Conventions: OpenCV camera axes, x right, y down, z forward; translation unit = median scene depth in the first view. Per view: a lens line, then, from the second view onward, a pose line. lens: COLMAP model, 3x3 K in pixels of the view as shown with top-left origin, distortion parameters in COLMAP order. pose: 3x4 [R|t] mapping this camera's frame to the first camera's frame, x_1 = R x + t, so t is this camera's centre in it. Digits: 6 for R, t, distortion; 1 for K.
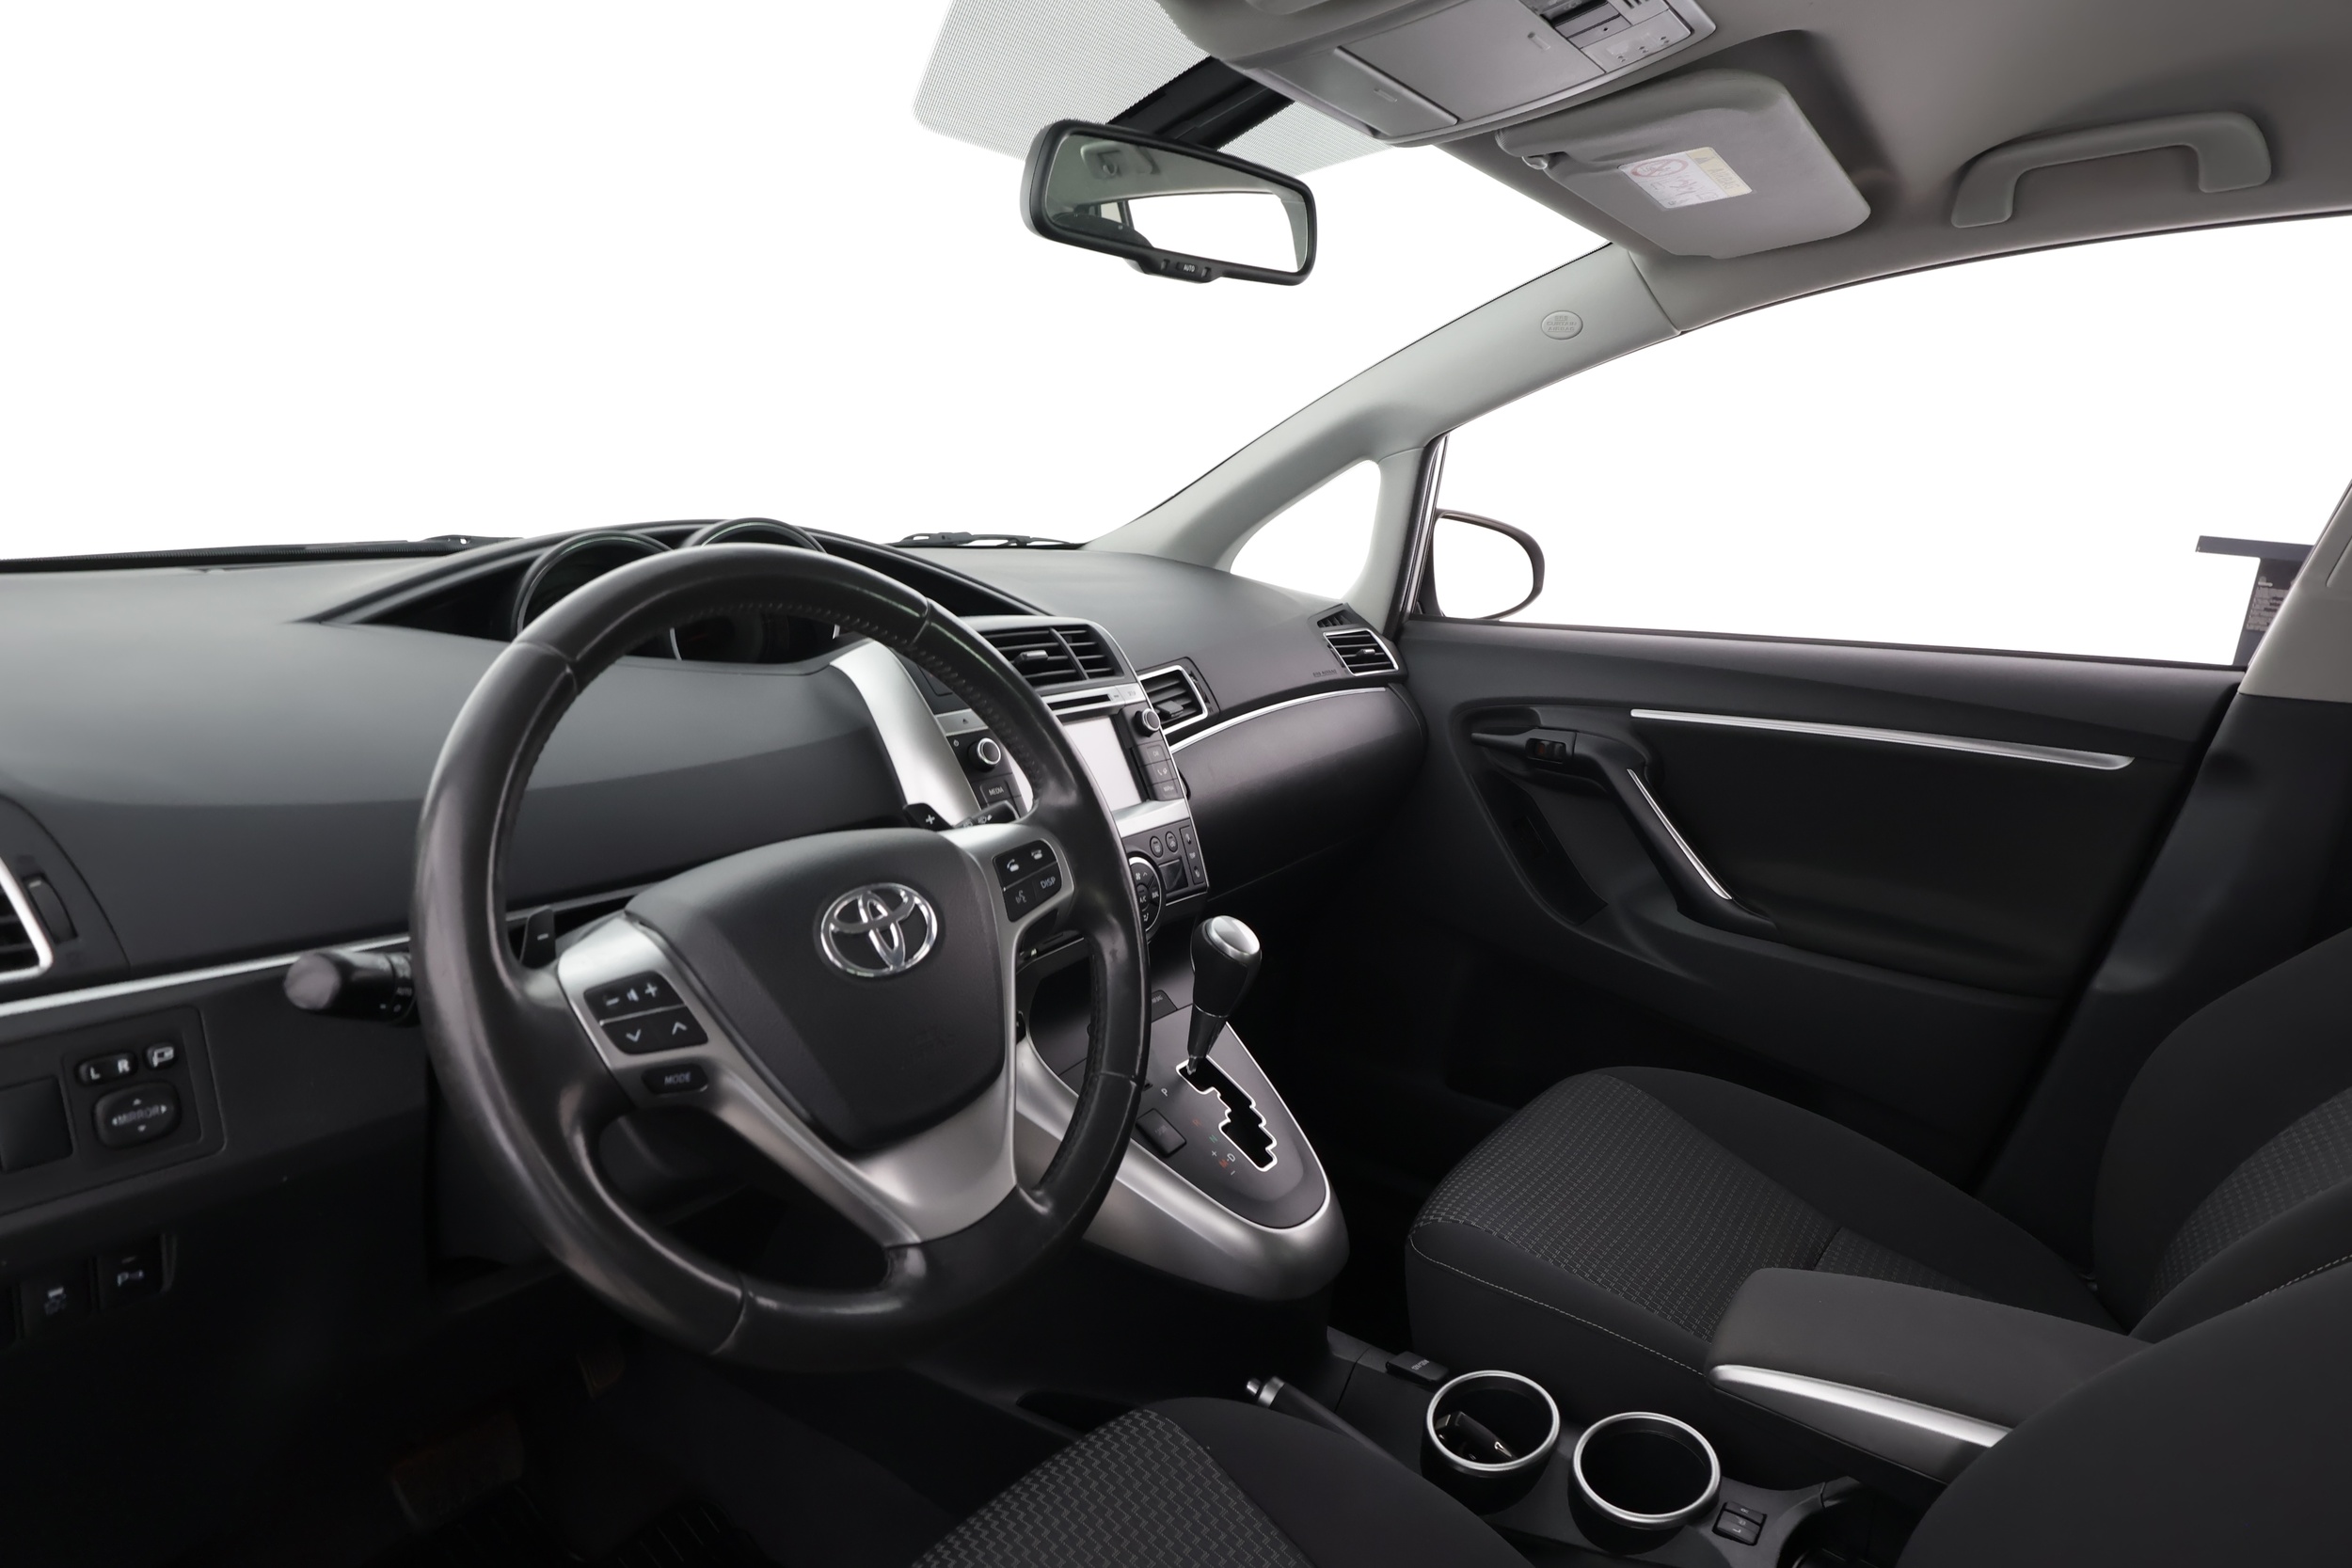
lens RADIAL K [[1429.0, 0, 1164.0], [0, 1429.0, 783.2], [0, 0, 1]] dist [0.010723, -0.001348]
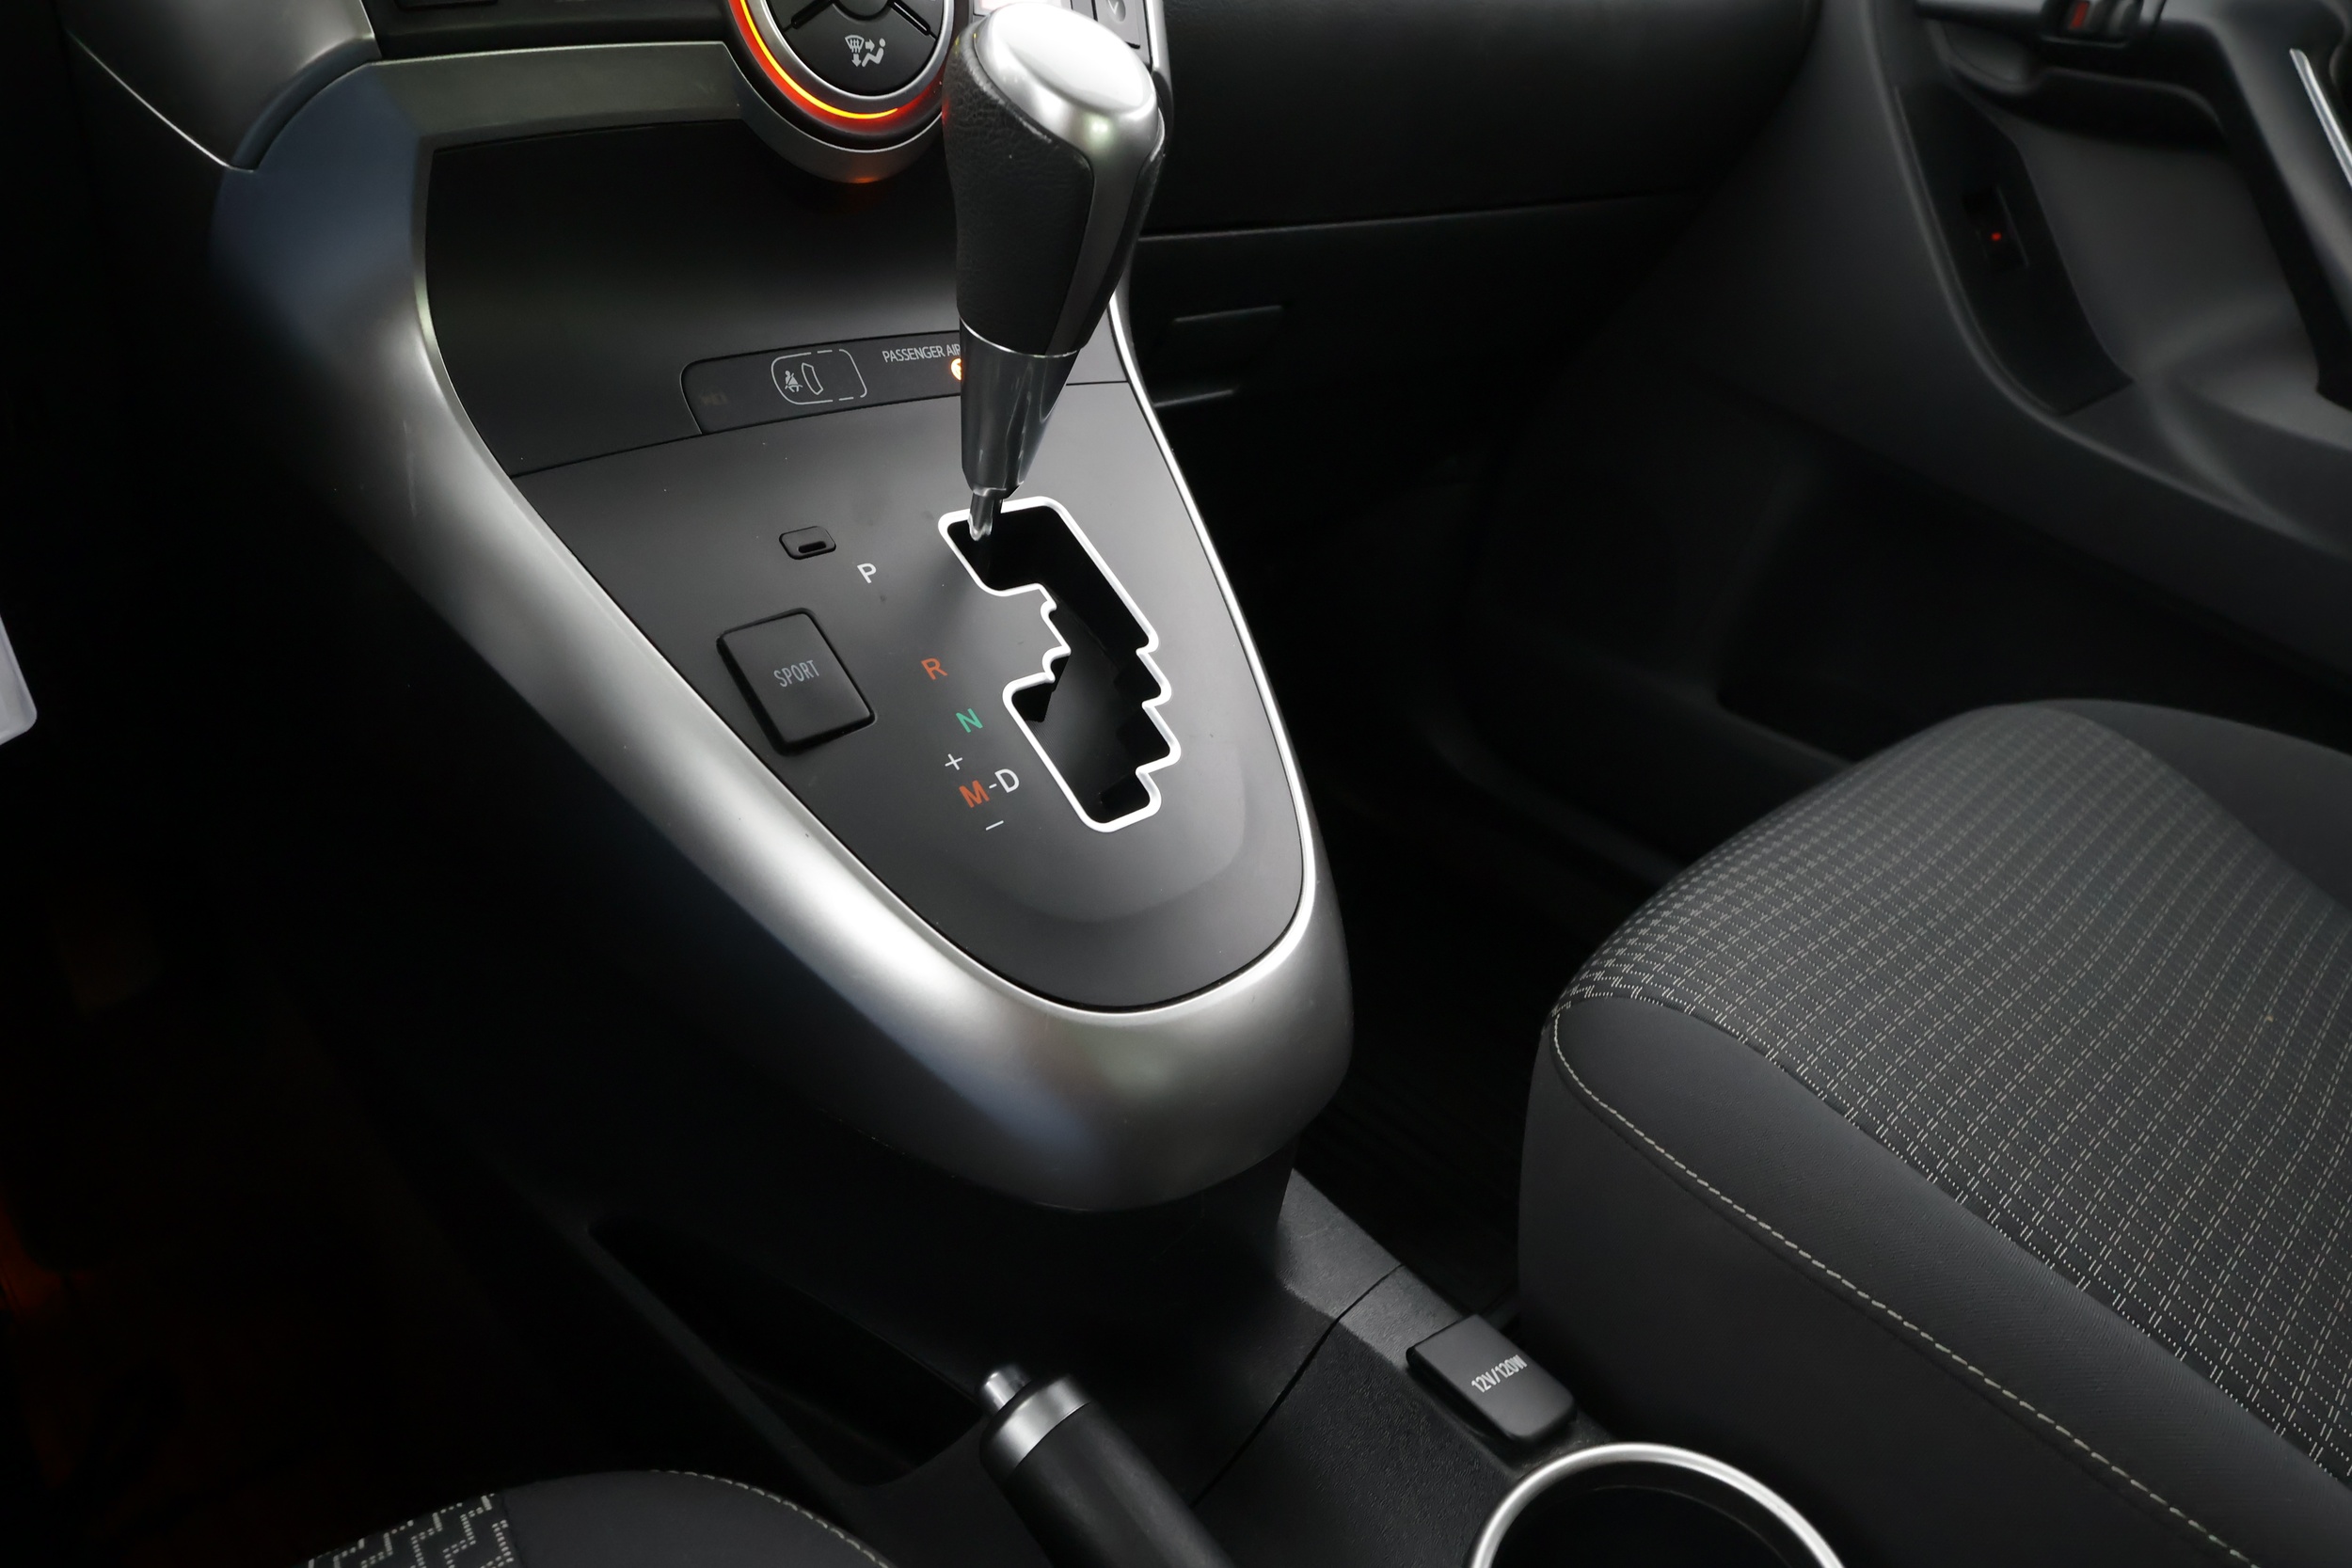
lens RADIAL K [[1429.0, 0, 1164.0], [0, 1429.0, 783.2], [0, 0, 1]] dist [0.010723, -0.001348]
pose [[0.976095, 0.138905, -0.167164, 0.128761], [-0.085892, 0.953044, 0.290397, 0.150100], [0.199652, -0.269097, 0.942192, 0.641209]]
